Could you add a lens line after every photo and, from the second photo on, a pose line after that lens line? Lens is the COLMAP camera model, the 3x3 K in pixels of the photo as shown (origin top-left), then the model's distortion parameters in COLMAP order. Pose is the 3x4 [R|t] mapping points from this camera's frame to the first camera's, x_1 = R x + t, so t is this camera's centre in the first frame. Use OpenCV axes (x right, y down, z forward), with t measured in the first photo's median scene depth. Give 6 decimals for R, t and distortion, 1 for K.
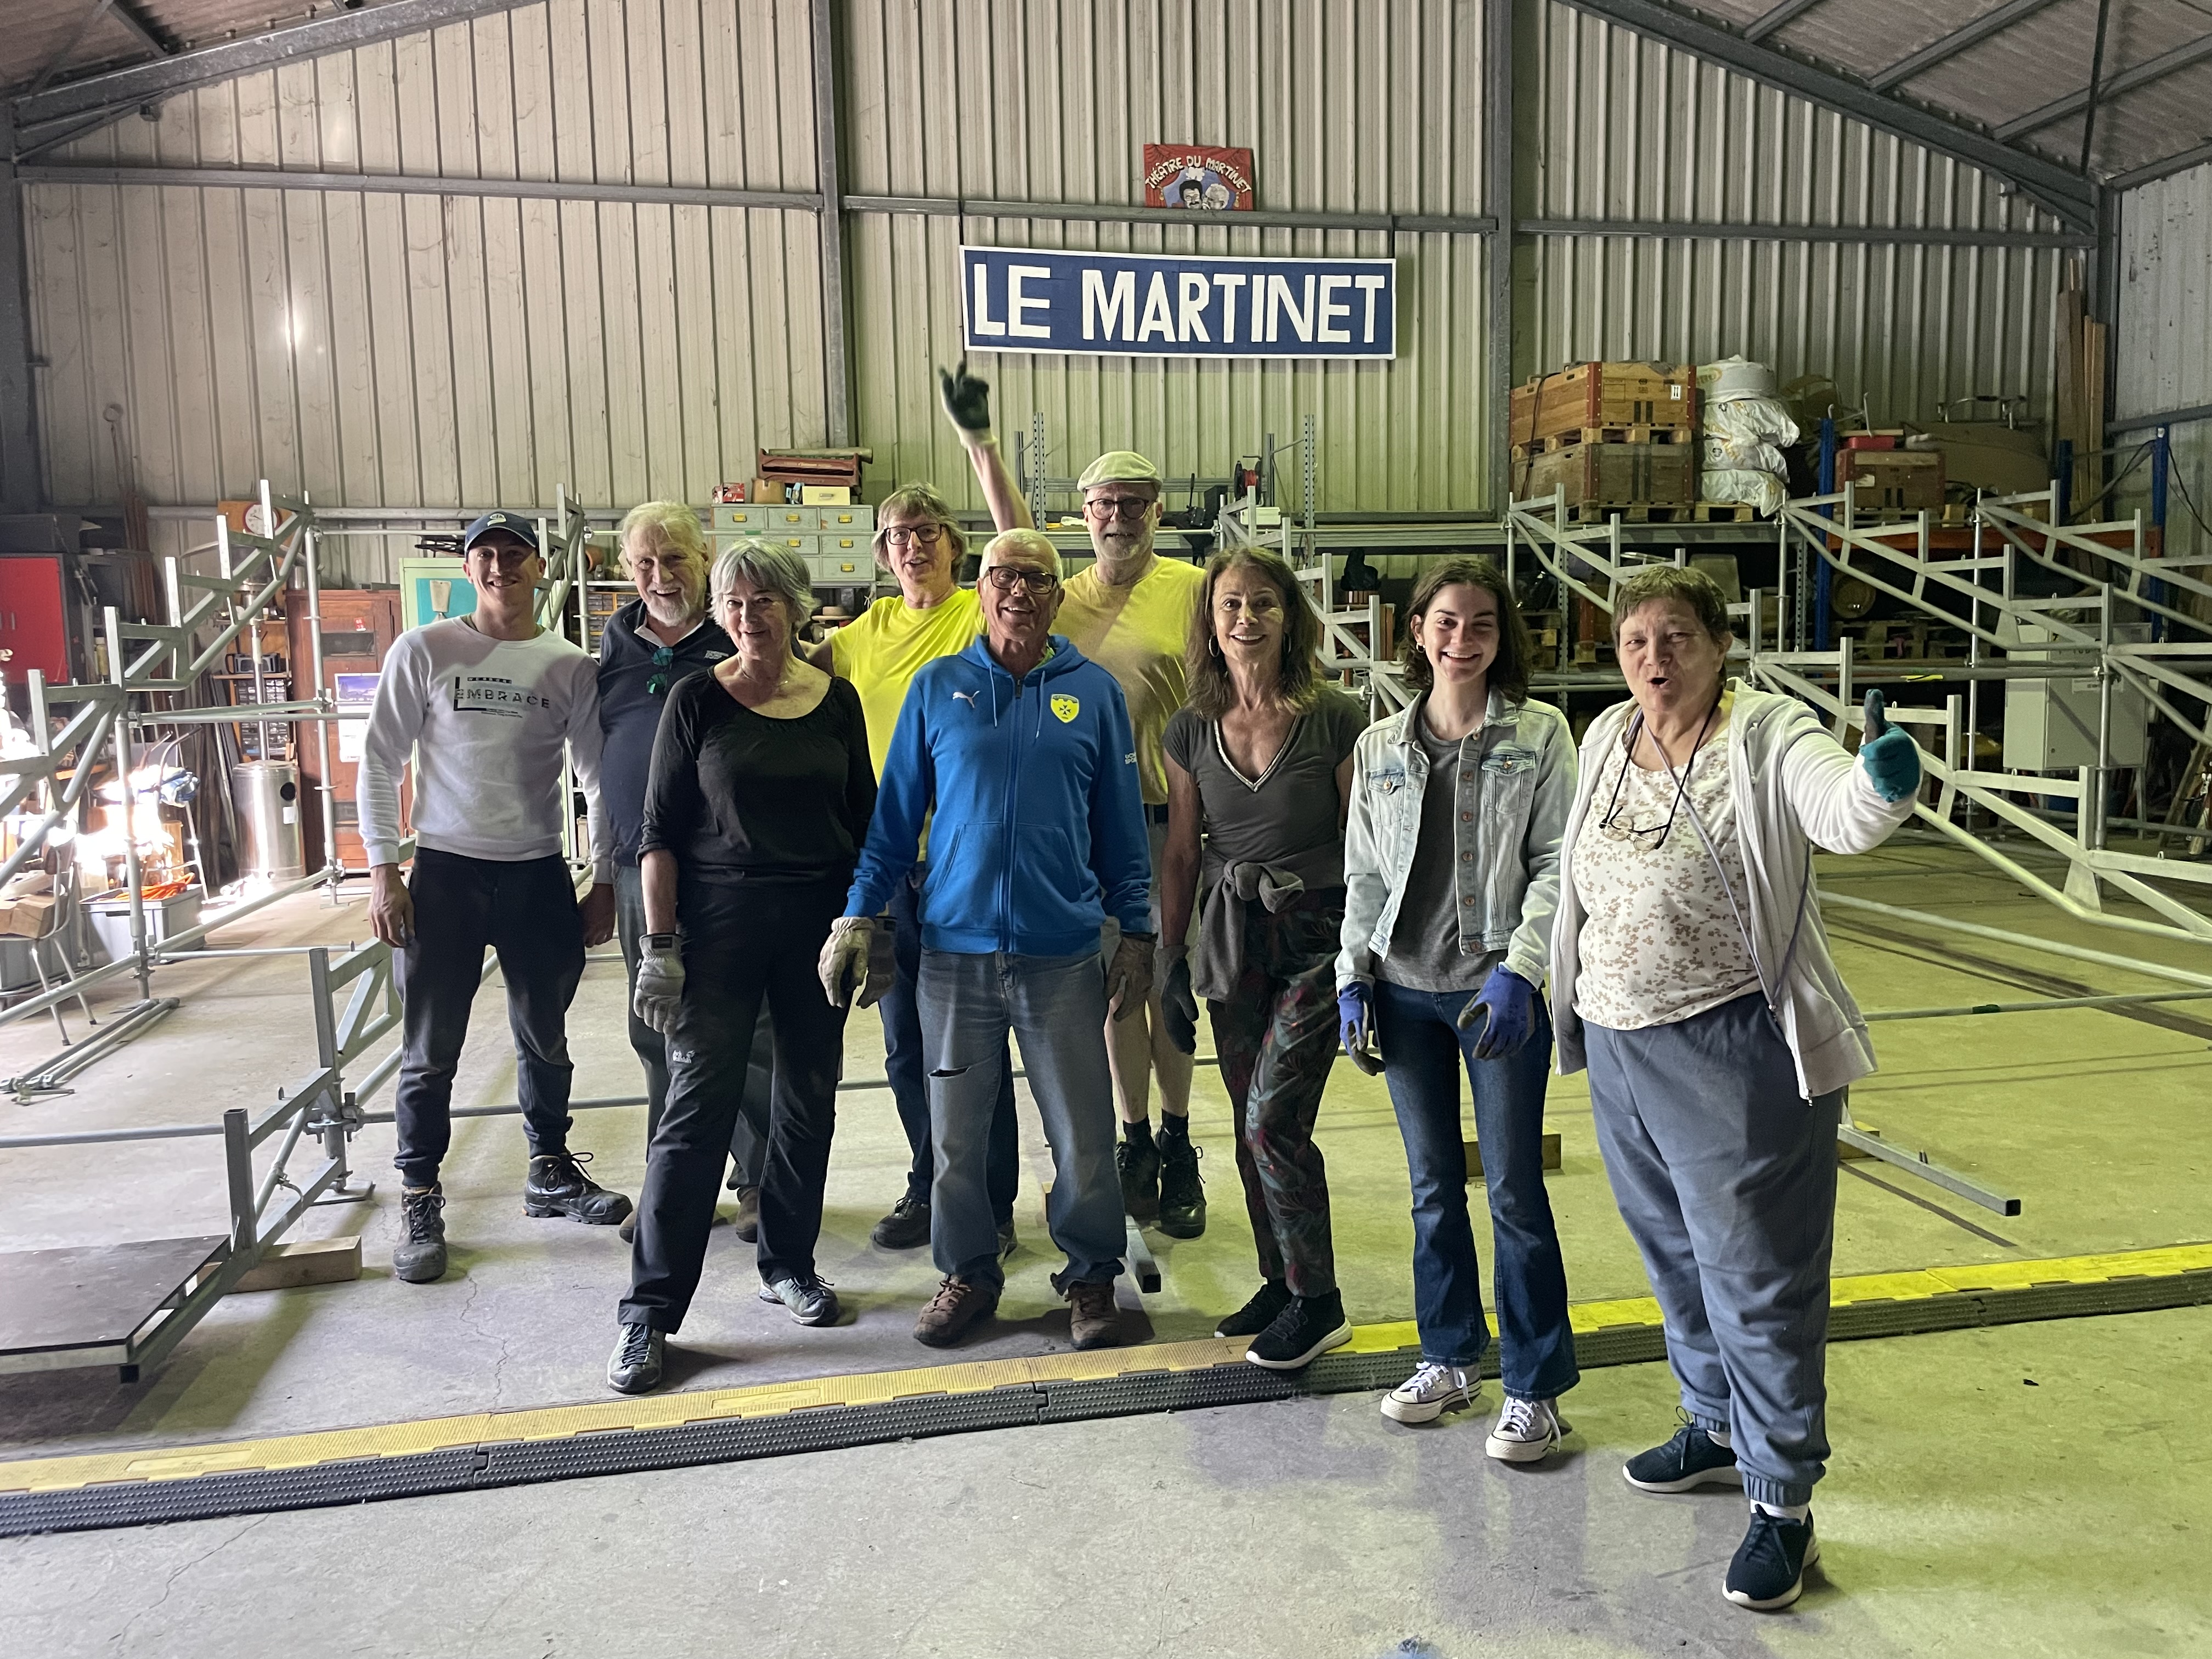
lens RADIAL K [[1677.0, 0, 1106.0], [0, 1677.0, 829.5], [0, 0, 1]] dist [0.042983, -0.060622]
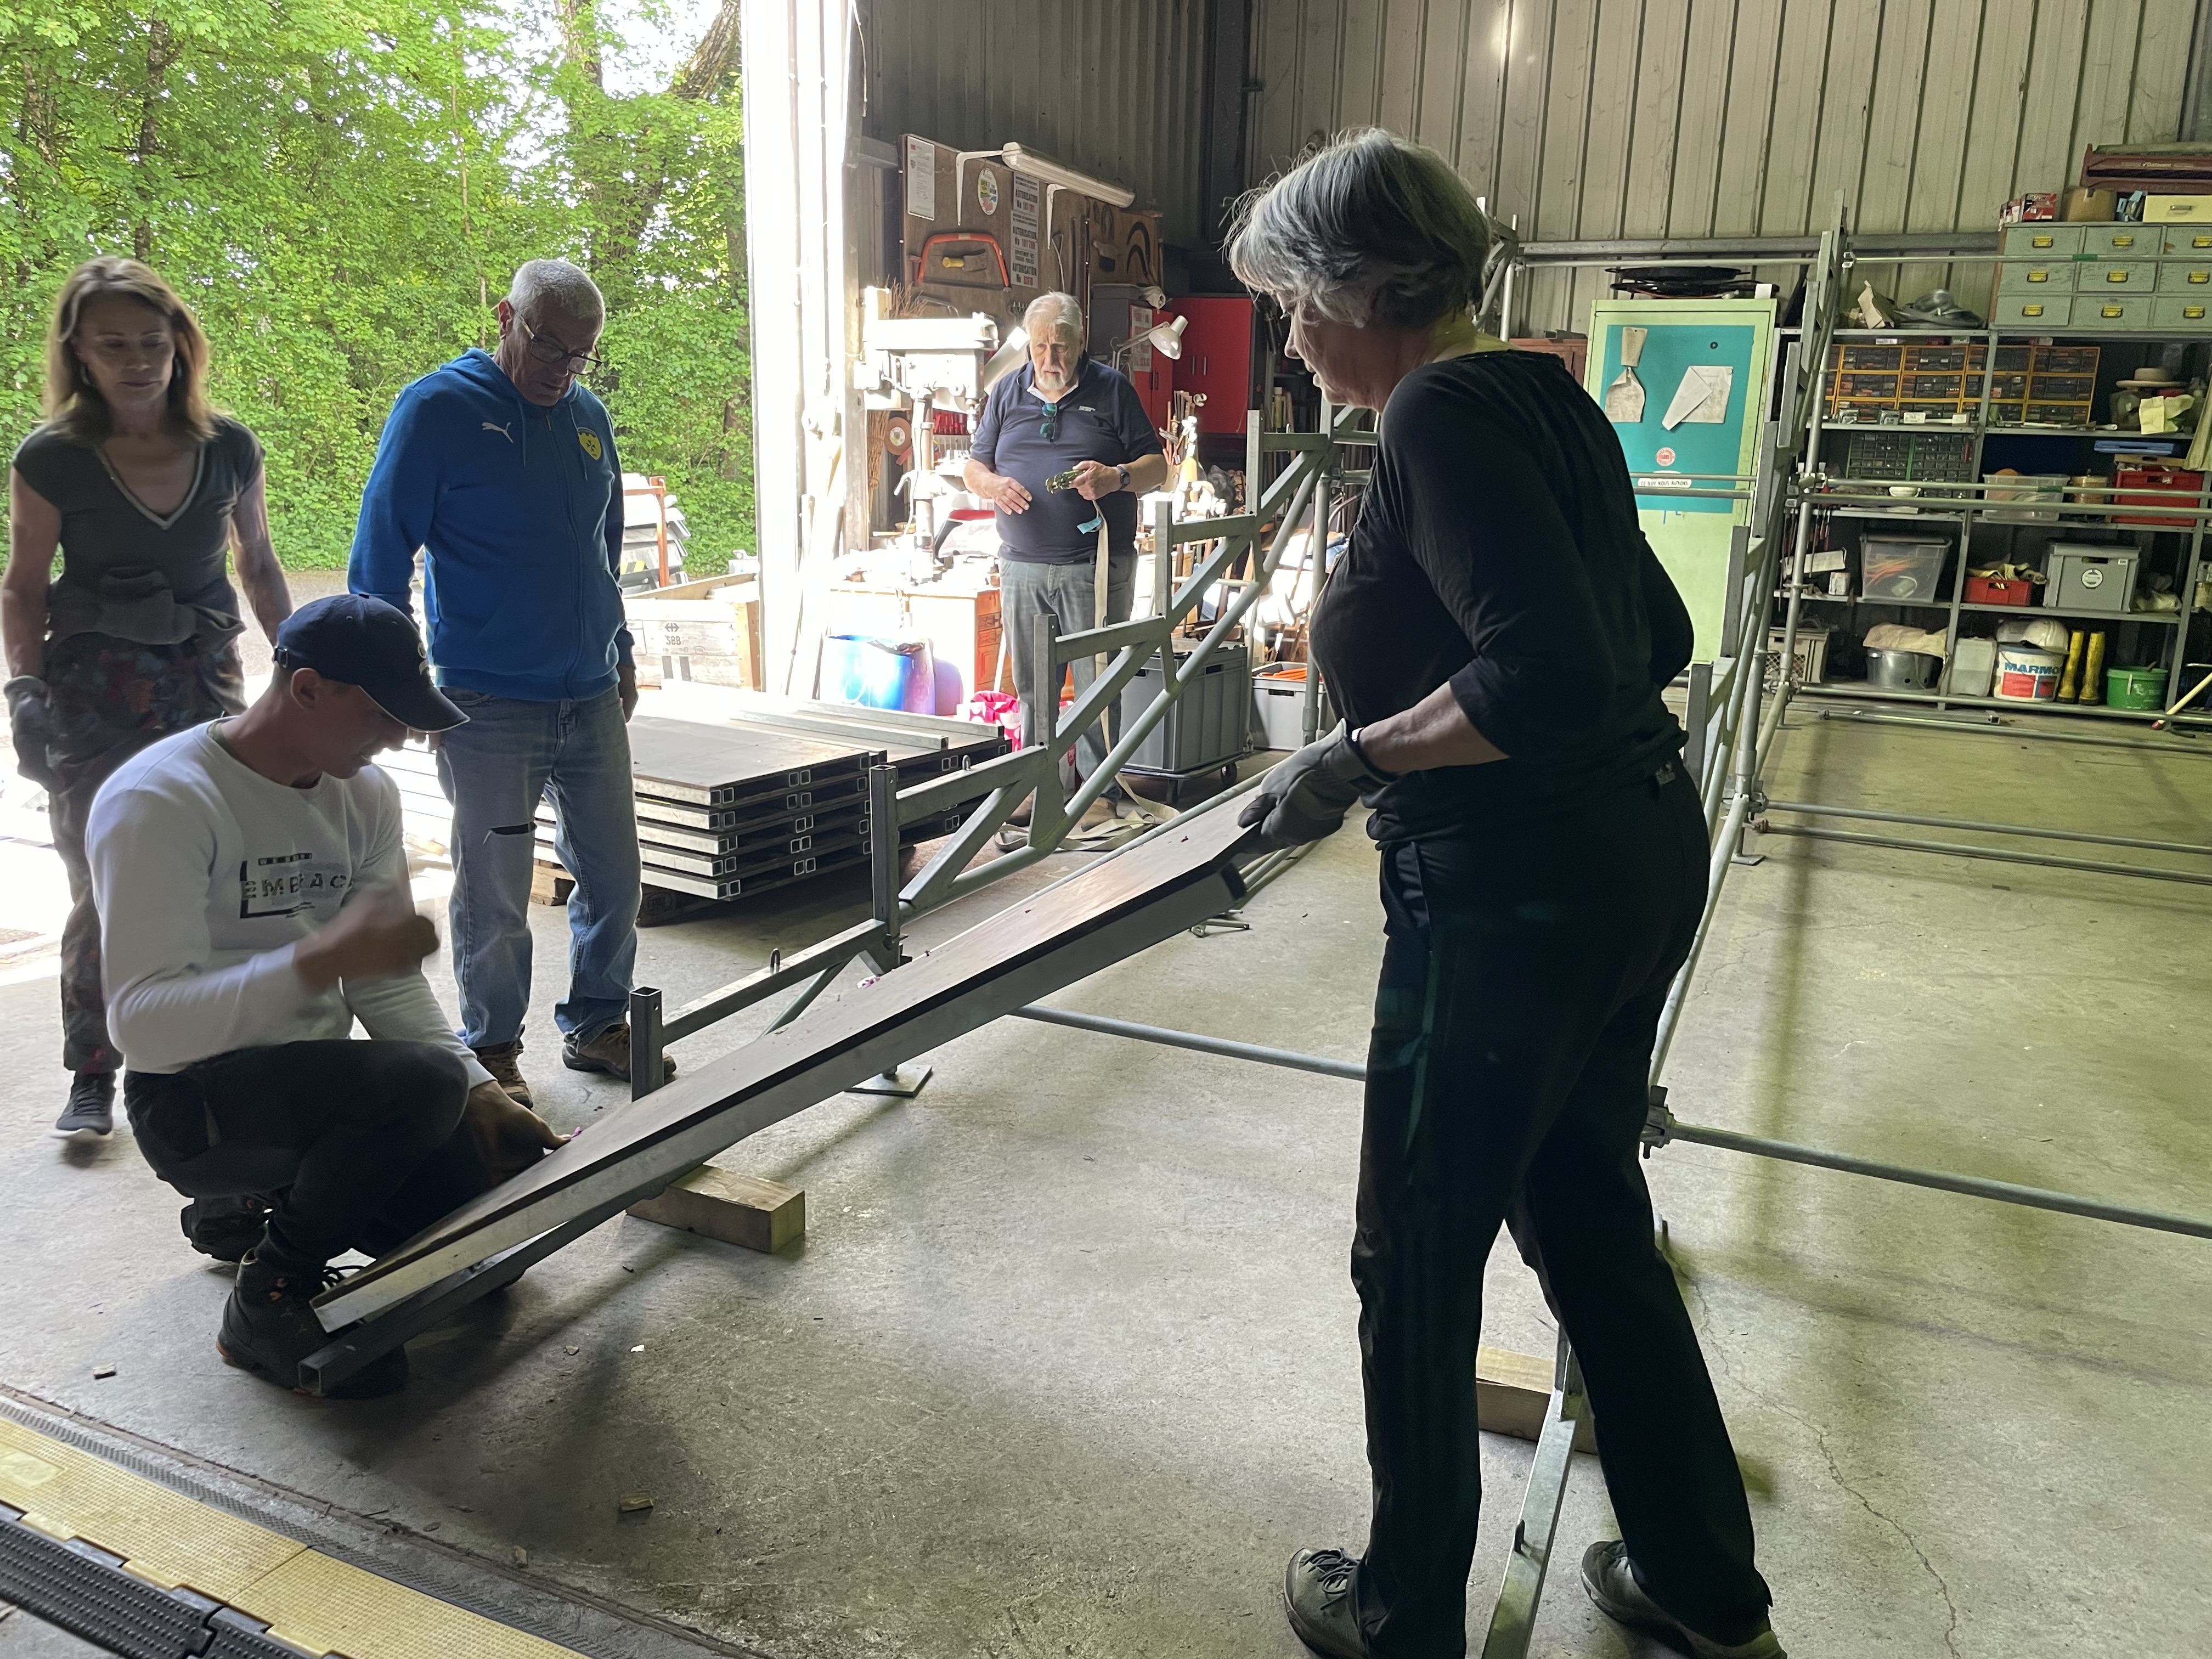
lens RADIAL K [[1677.0, 0, 1106.0], [0, 1677.0, 829.5], [0, 0, 1]] dist [0.042983, -0.060622]
pose [[0.822193, 0.166764, -0.544232, -0.108138], [-0.095950, 0.983043, 0.156269, -0.007272], [0.561063, -0.076265, 0.824252, 0.133347]]
